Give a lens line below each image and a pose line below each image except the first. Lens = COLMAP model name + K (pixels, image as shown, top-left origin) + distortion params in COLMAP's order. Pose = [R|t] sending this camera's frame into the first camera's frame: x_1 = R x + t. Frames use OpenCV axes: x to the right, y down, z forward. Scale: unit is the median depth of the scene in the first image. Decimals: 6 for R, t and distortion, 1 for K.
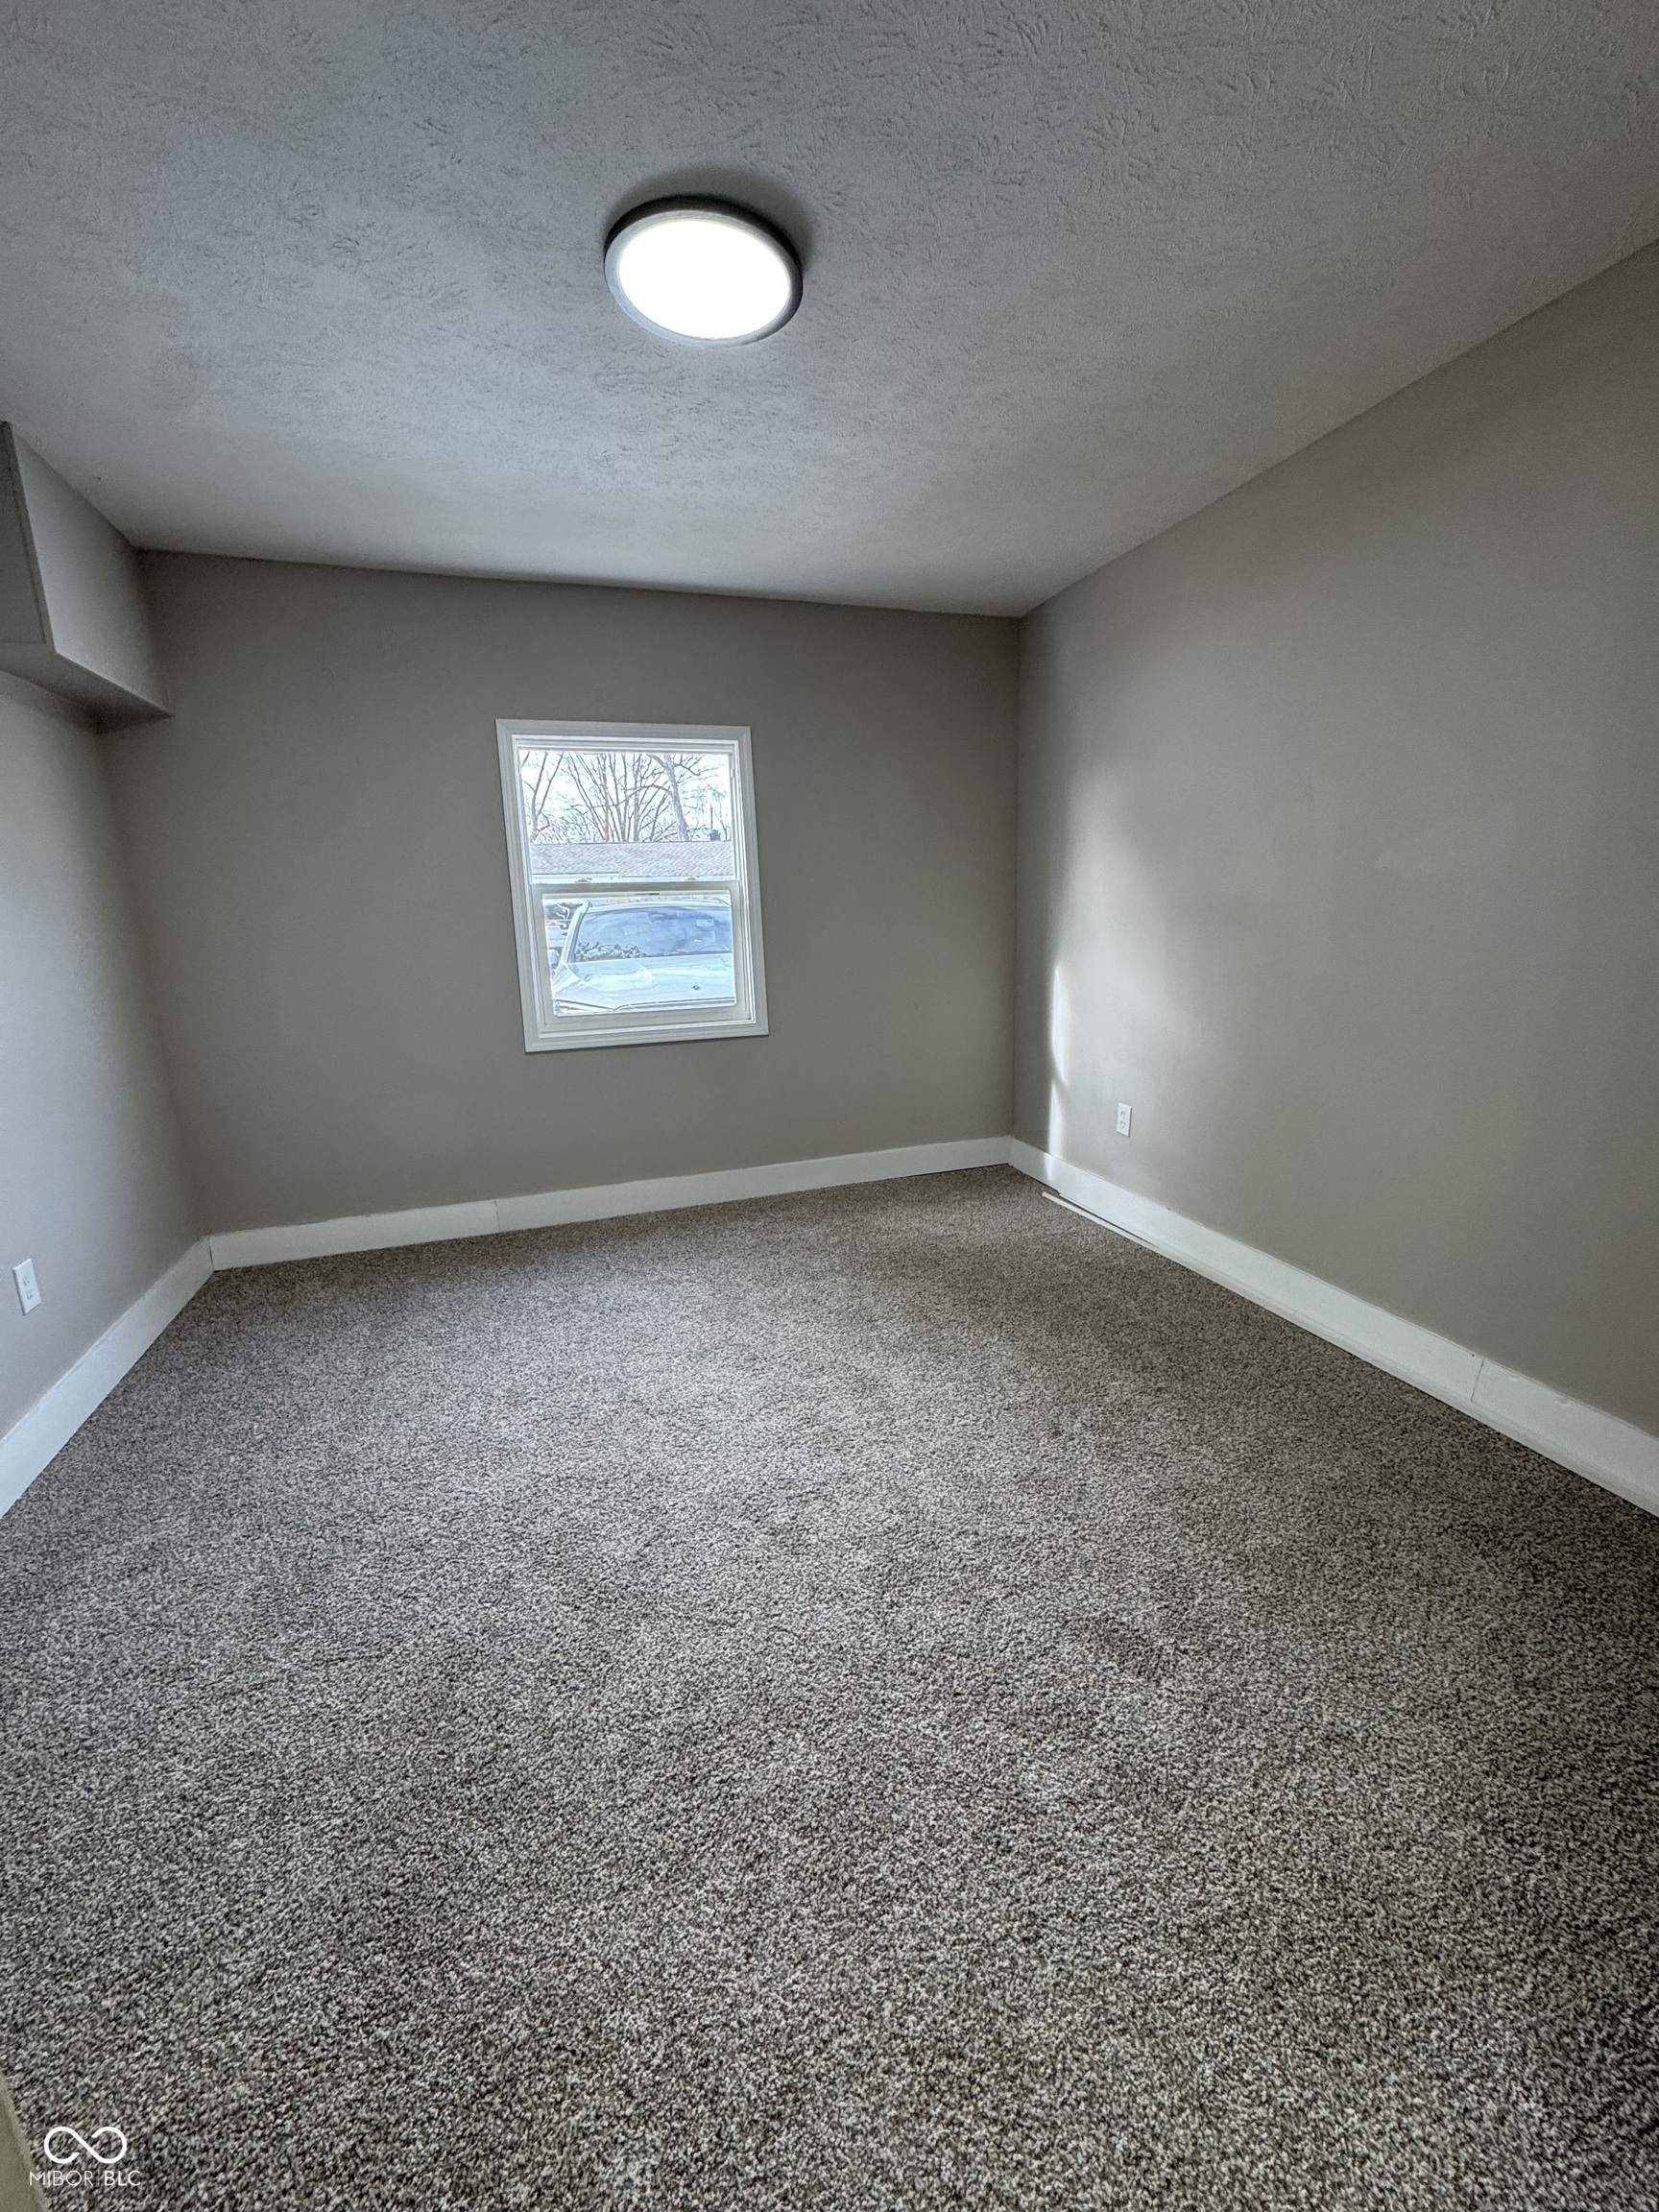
lens RADIAL K [[881.8, 0, 834.1], [0, 881.8, 1104.9], [0, 0, 1]] dist [-0.004501, 0.000398]
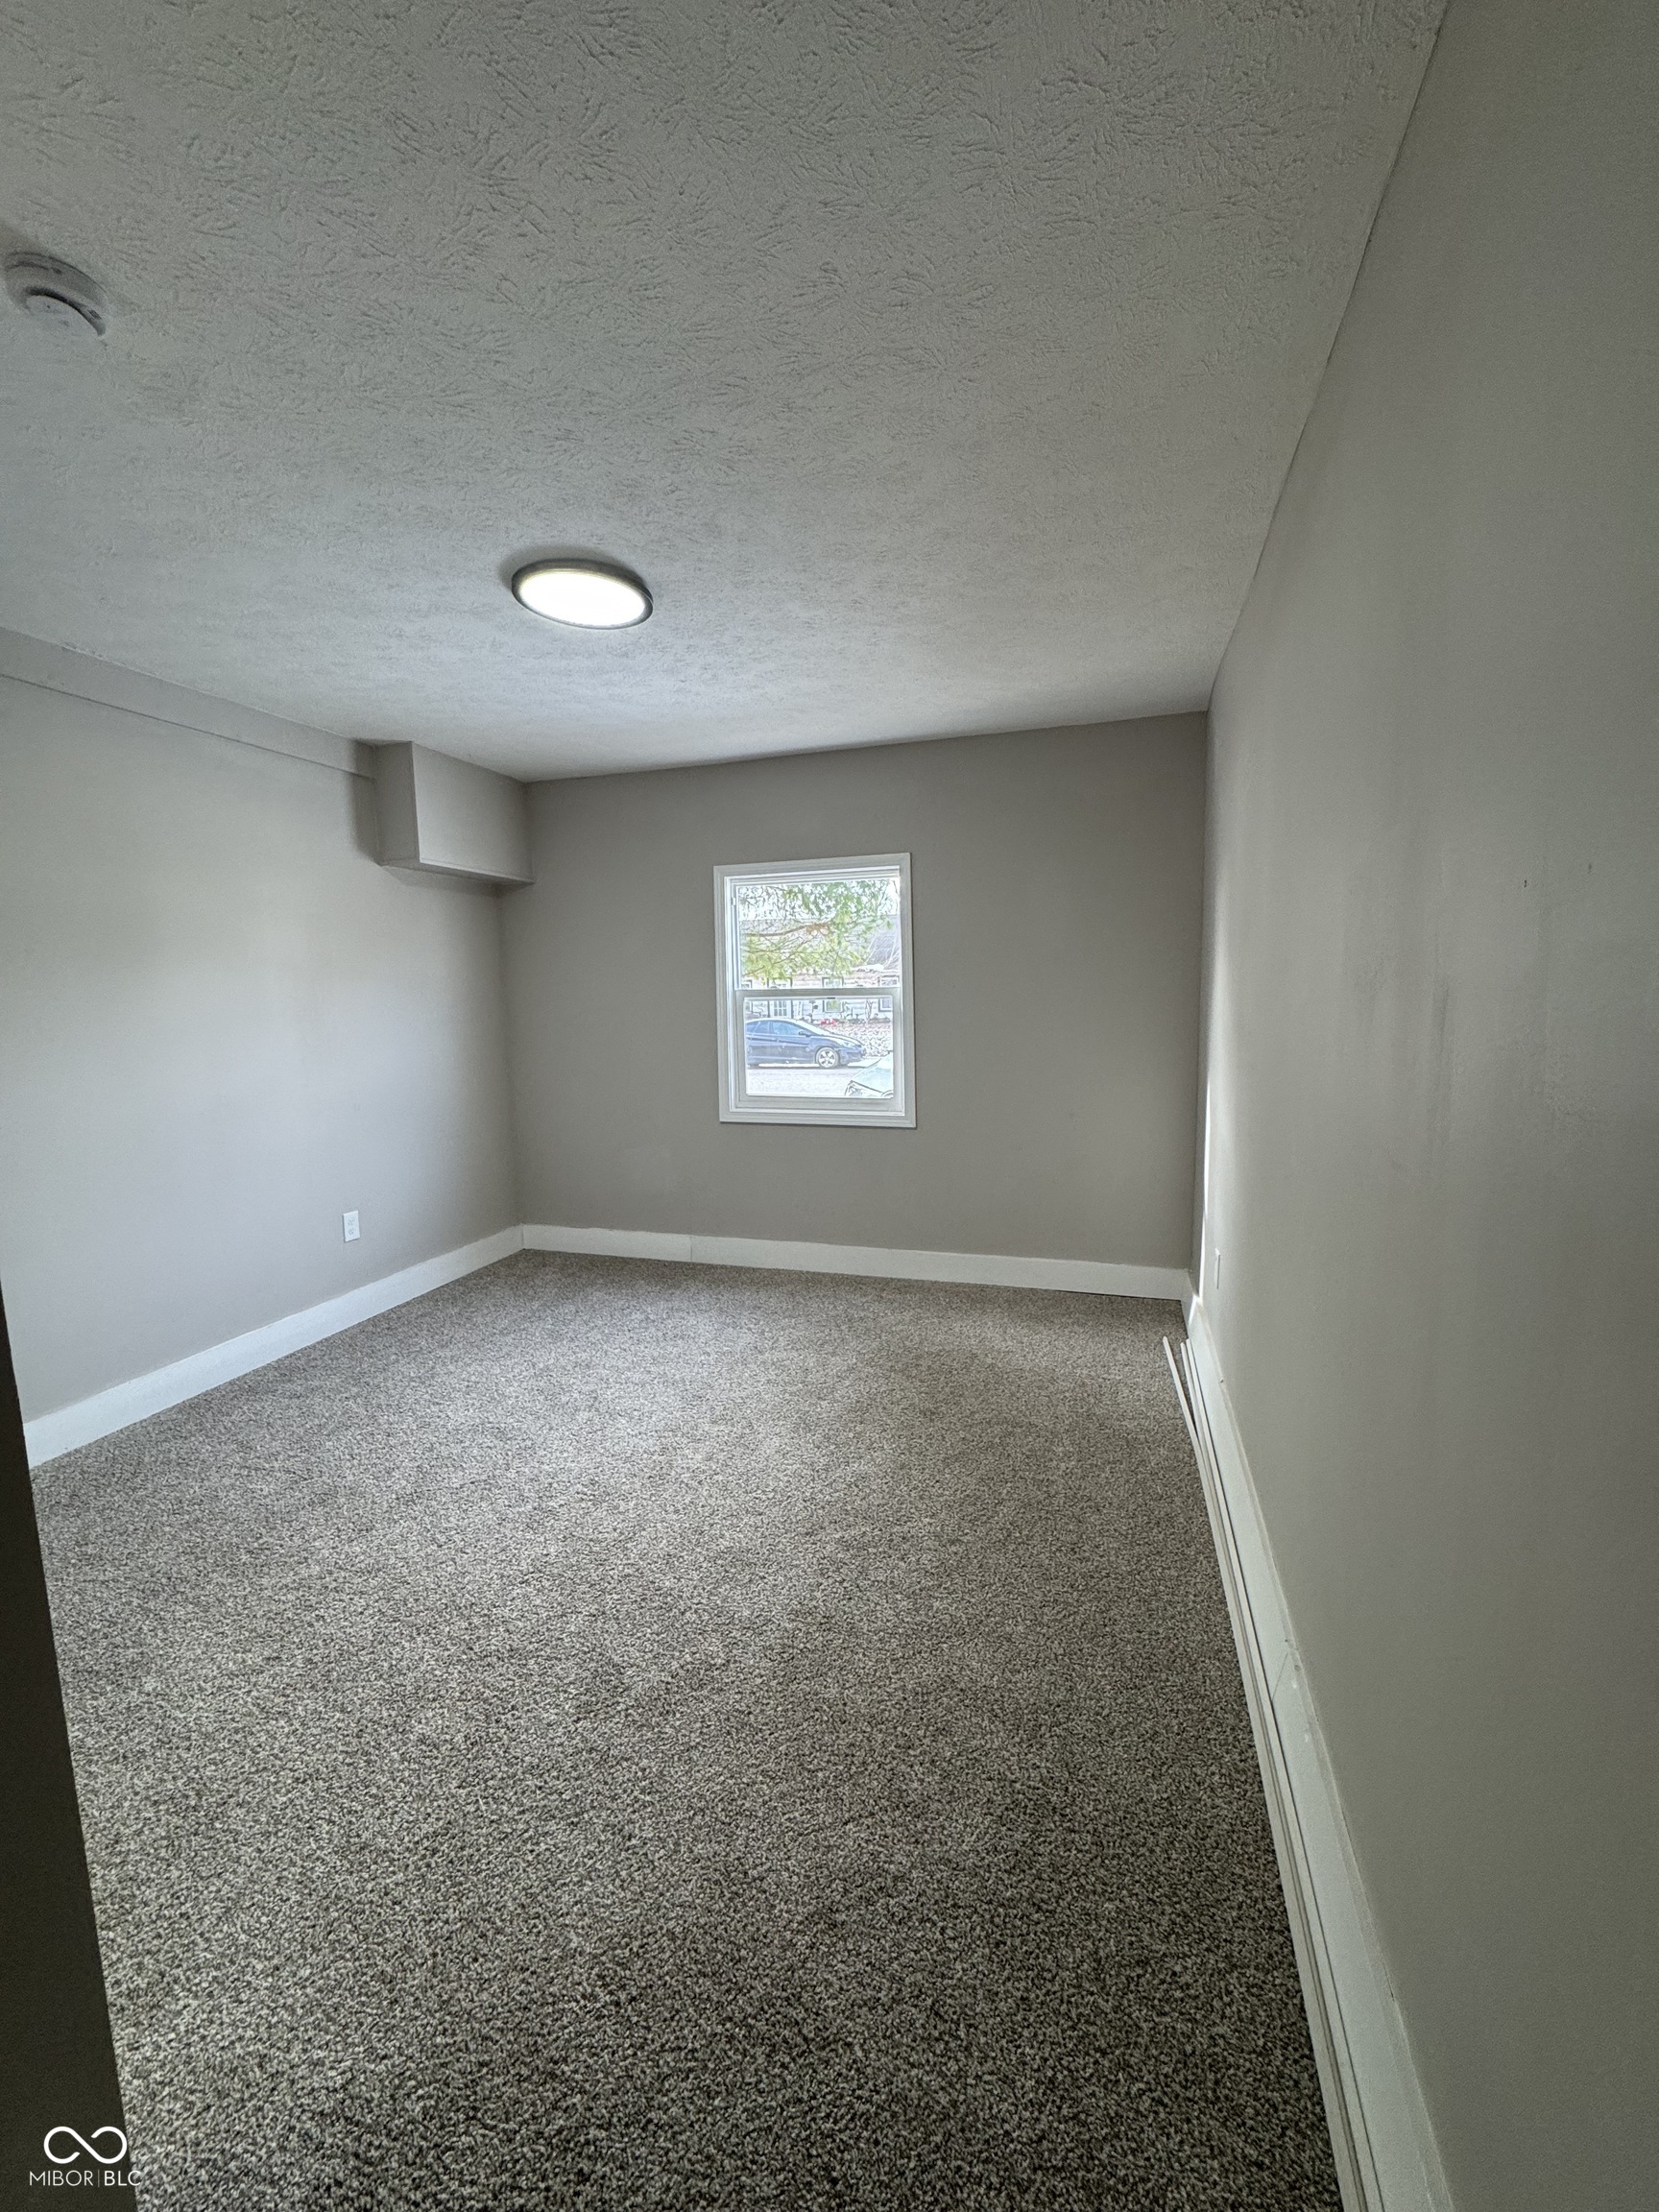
lens RADIAL K [[881.8, 0, 828.0], [0, 881.8, 1108.6], [0, 0, 1]] dist [-0.004501, 0.000398]
pose [[0.806743, 0.089248, -0.584124, 0.537384], [-0.137136, 0.989817, -0.038166, -0.055061], [0.574770, 0.110895, 0.810766, 0.076153]]
